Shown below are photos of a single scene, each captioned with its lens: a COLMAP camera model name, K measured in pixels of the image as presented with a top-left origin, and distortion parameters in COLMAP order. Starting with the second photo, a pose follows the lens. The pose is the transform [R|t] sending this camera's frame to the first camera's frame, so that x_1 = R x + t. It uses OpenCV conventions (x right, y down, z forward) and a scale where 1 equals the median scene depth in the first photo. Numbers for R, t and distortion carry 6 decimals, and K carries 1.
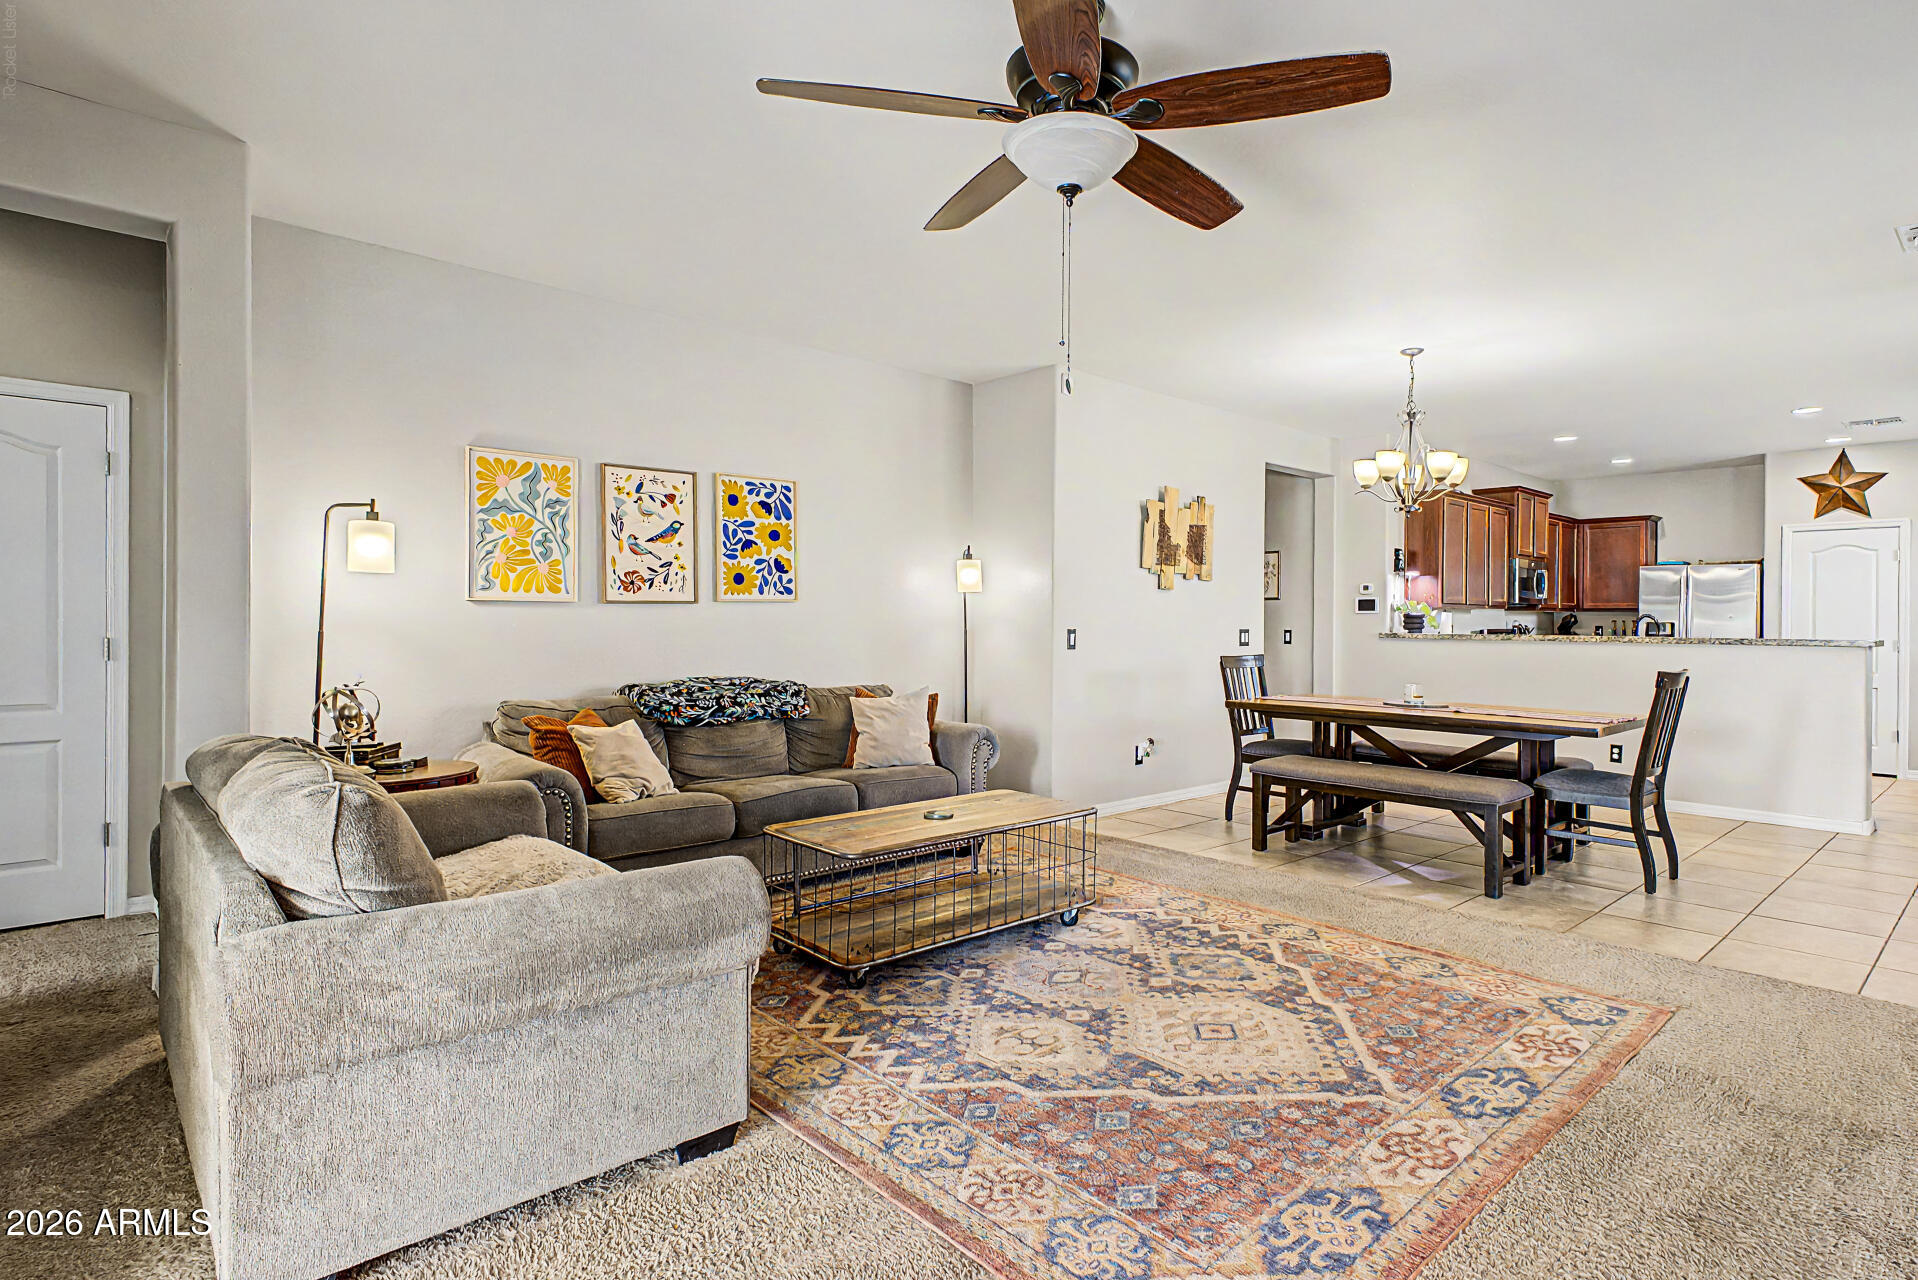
lens RADIAL K [[1001.5, 0, 1063.4], [0, 1001.5, 625.4], [0, 0, 1]] dist [0.018093, -0.000650]
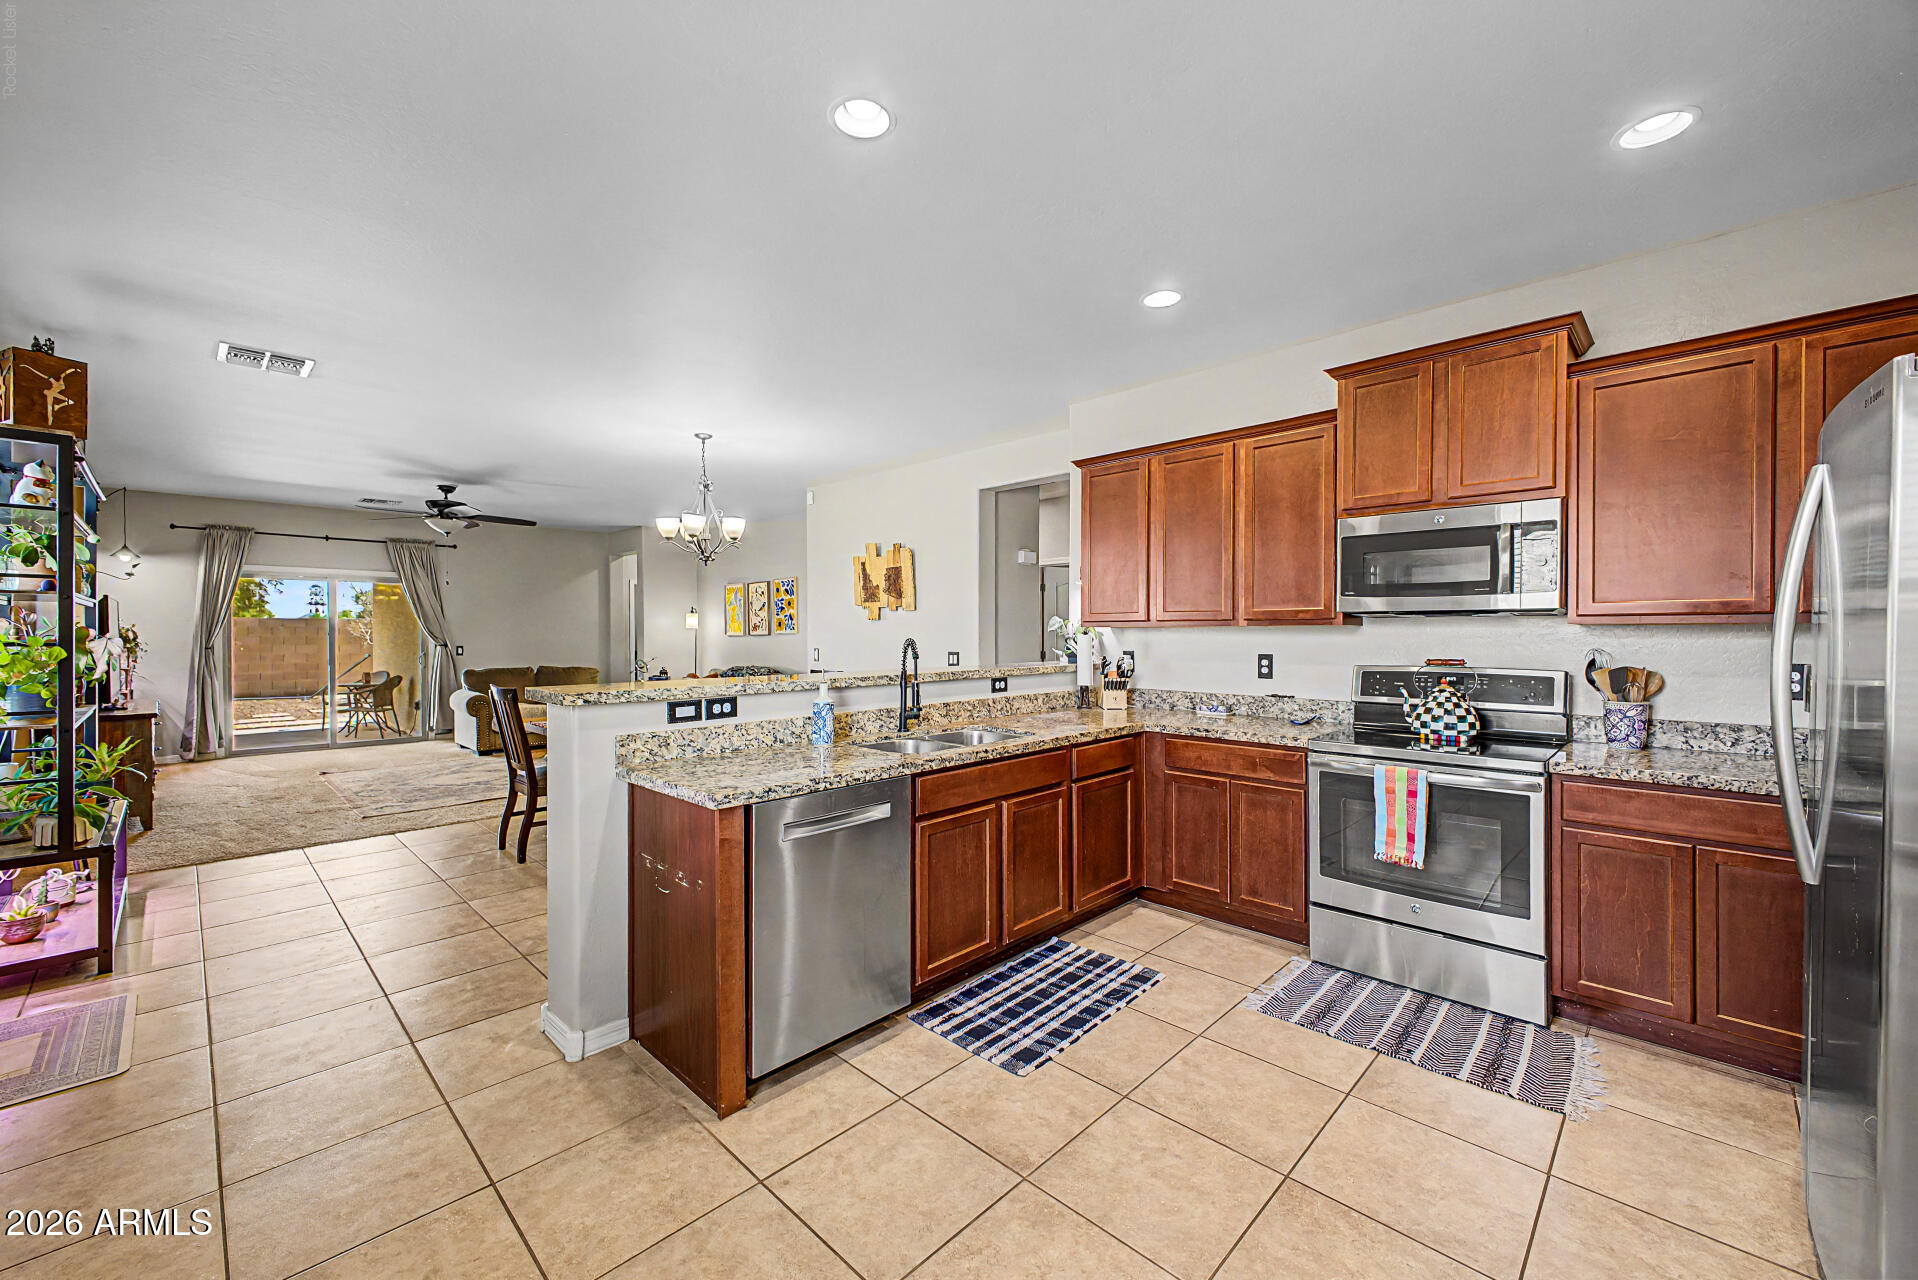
lens RADIAL K [[755.5, 0, 960.1], [0, 755.5, 634.3], [0, 0, 1]] dist [0.017392, -0.005195]
pose [[0.000060, -0.003464, -0.999994, 1.534215], [-0.002180, 0.999992, -0.003464, -0.019996], [0.999998, 0.002180, 0.000052, 1.549473]]
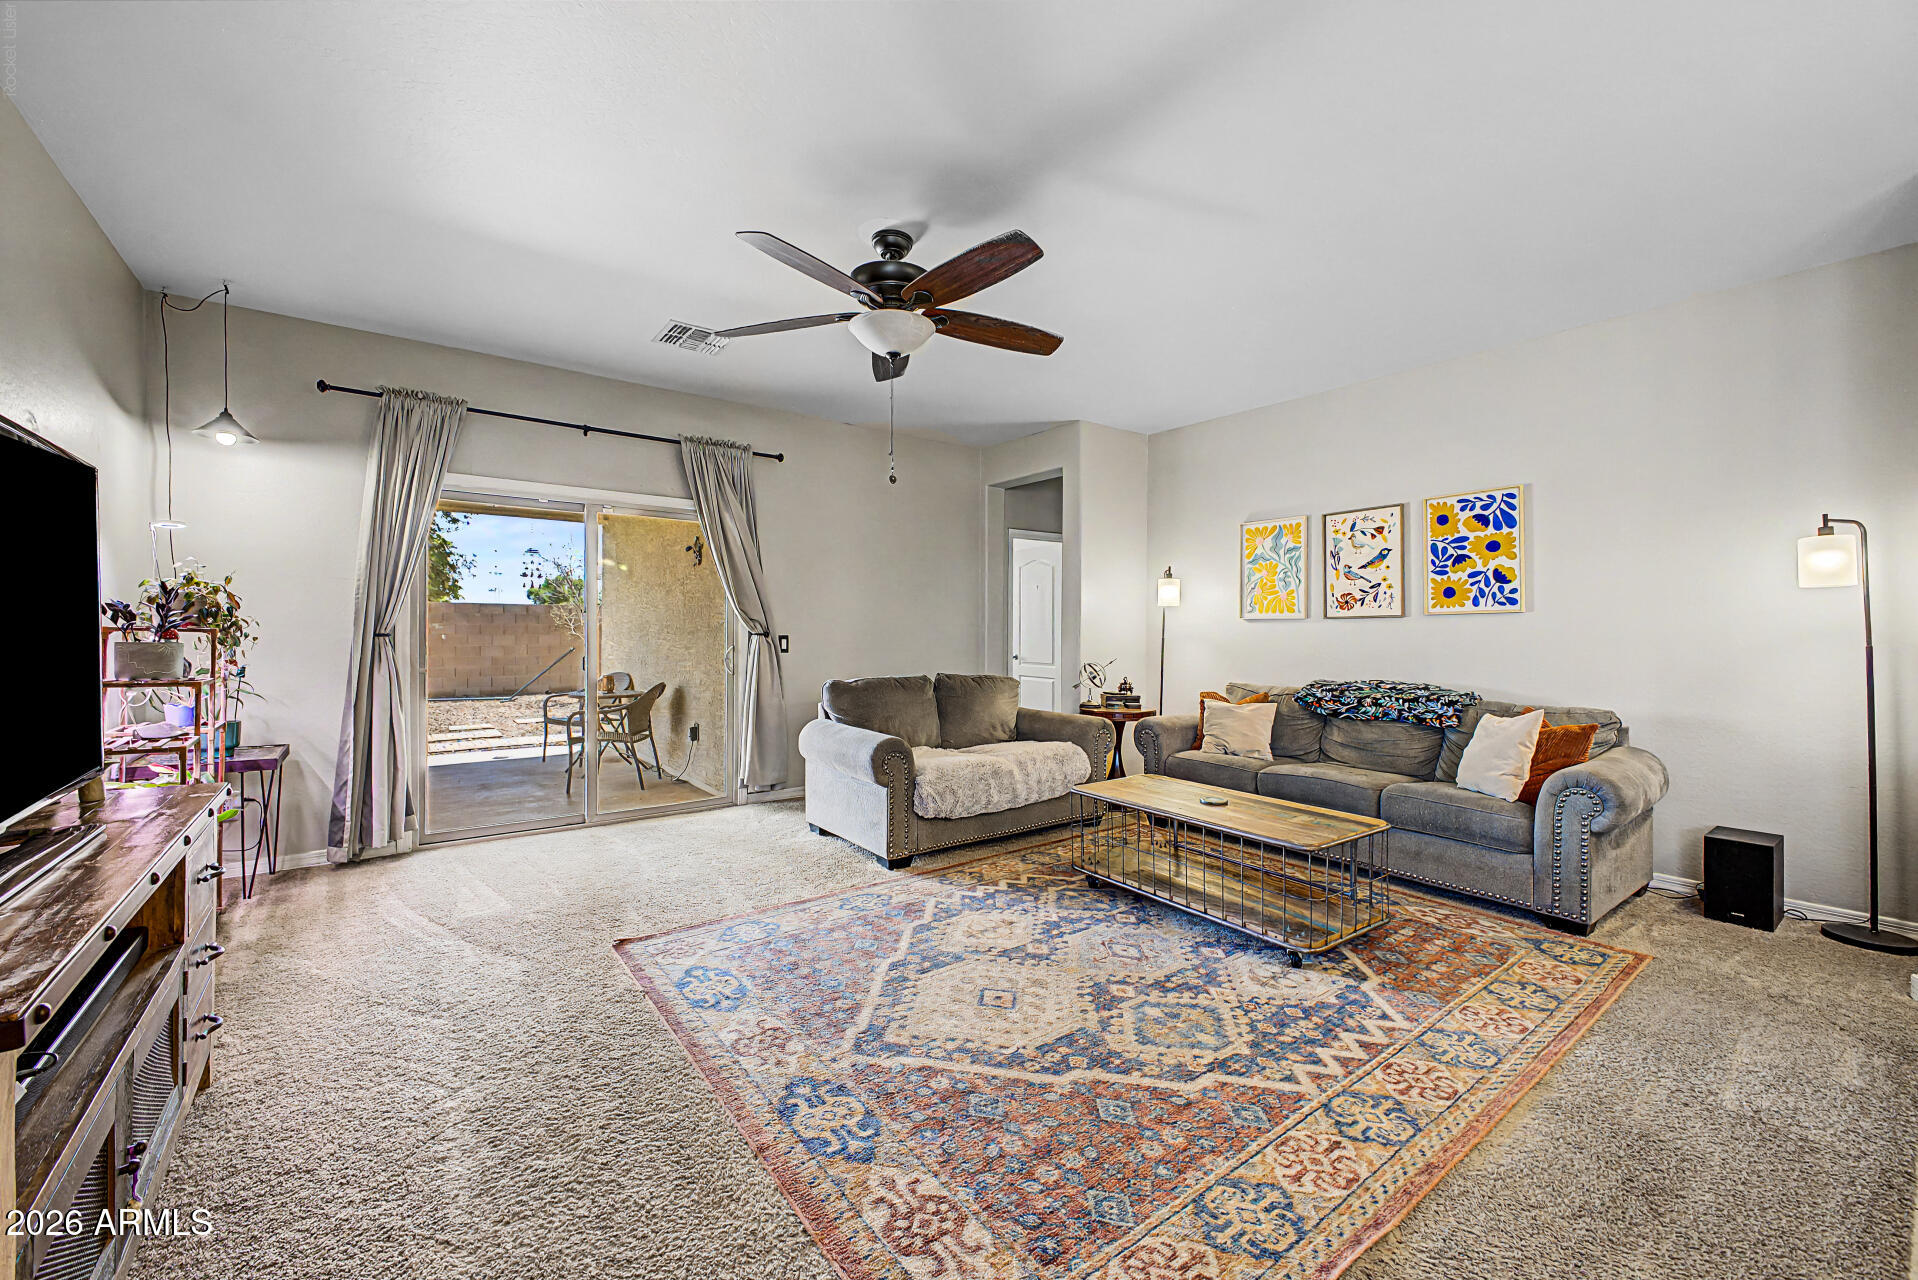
lens RADIAL K [[752.1, 0, 955.1], [0, 752.1, 633.5], [0, 0, 1]] dist [0.022595, -0.005271]
pose [[-0.151418, -0.002751, -0.988466, 0.605332], [-0.009150, 0.999957, -0.001382, 0.002943], [0.988427, 0.008835, -0.151437, 0.663845]]
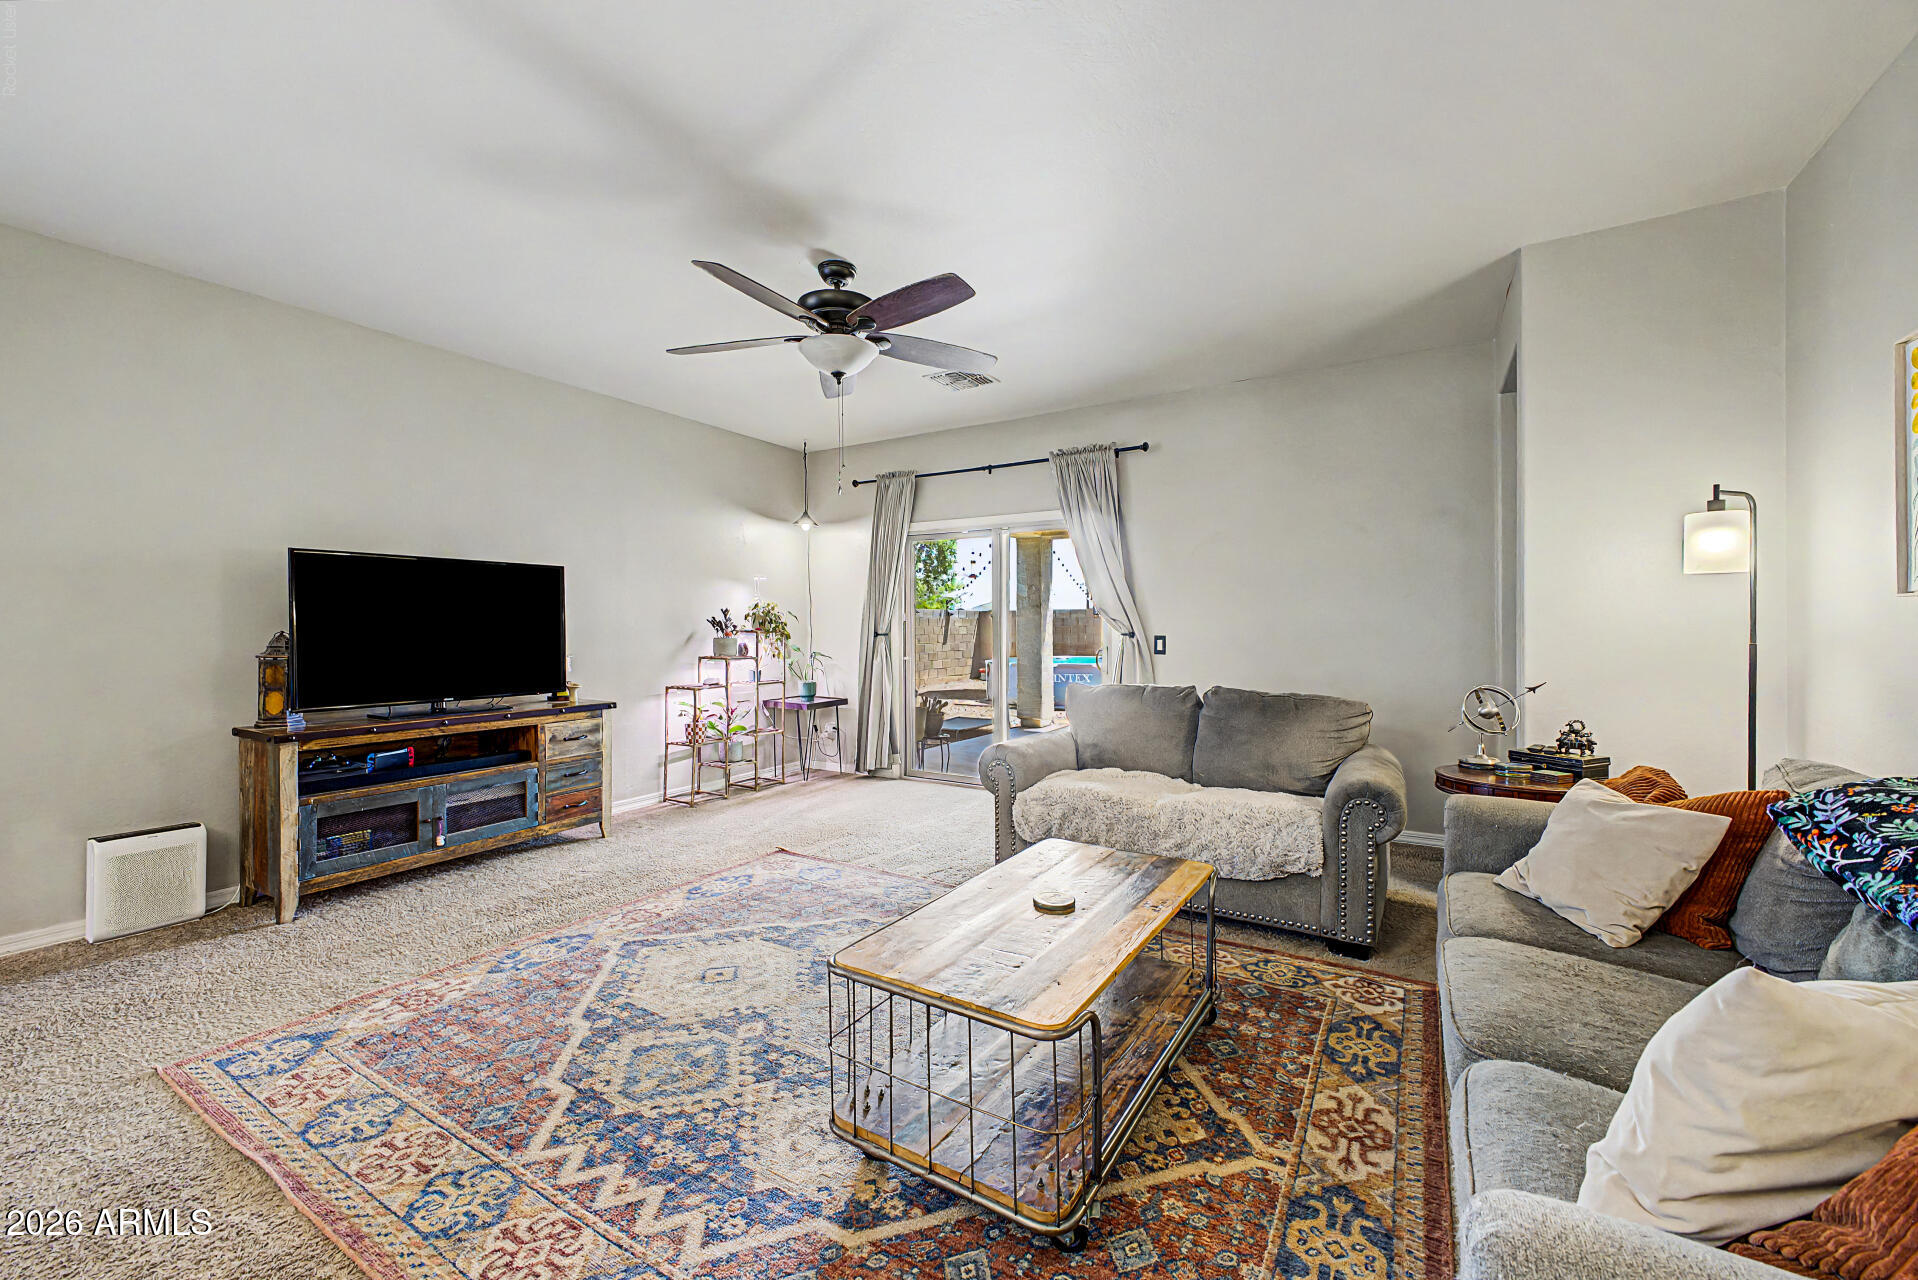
lens RADIAL K [[762.9, 0, 968.2], [0, 762.9, 630.7], [0, 0, 1]] dist [0.013812, -0.005279]
pose [[-0.972577, -0.004260, -0.232540, 0.048423], [-0.005382, 0.999977, 0.004191, -0.003251], [0.232517, 0.005327, -0.972578, 1.197729]]
